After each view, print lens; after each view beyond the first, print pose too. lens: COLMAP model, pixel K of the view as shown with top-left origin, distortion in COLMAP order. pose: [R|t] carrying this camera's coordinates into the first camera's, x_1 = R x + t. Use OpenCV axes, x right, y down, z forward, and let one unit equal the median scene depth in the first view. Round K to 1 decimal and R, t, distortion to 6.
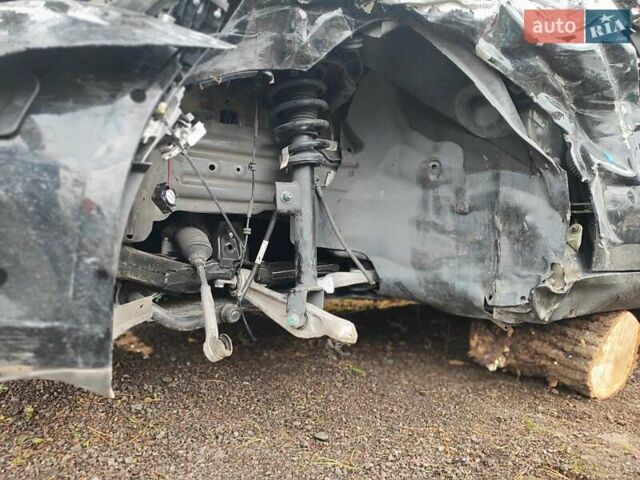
lens RADIAL K [[449.8, 0, 320.0], [0, 449.8, 240.0], [0, 0, 1]] dist [0.059397, -0.071642]
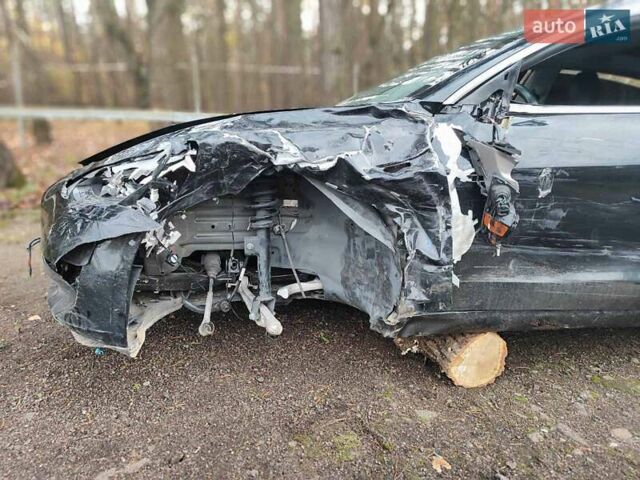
lens RADIAL K [[449.8, 0, 320.0], [0, 449.8, 240.0], [0, 0, 1]] dist [0.059397, -0.071642]
pose [[0.935229, 0.077219, -0.345521, 0.755830], [-0.010507, 0.981549, 0.190923, -0.444351], [0.353889, -0.174926, 0.918784, -0.473512]]
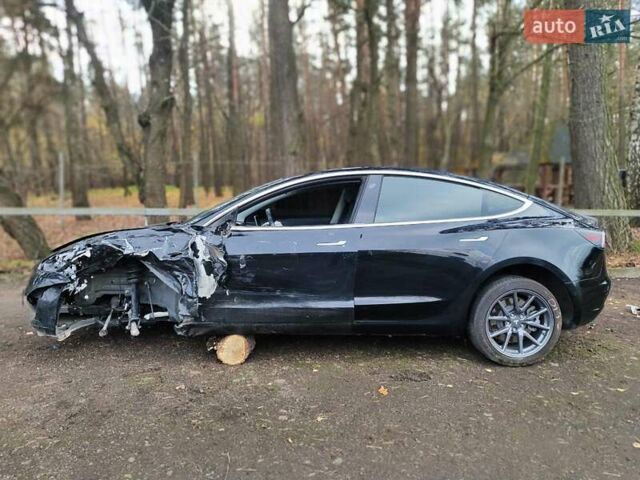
lens RADIAL K [[449.8, 0, 320.0], [0, 449.8, 240.0], [0, 0, 1]] dist [0.059397, -0.071642]
pose [[0.903350, 0.021841, -0.428347, 2.711110], [-0.000971, 0.998804, 0.048881, -0.657132], [0.428902, -0.043741, 0.902291, -1.472965]]
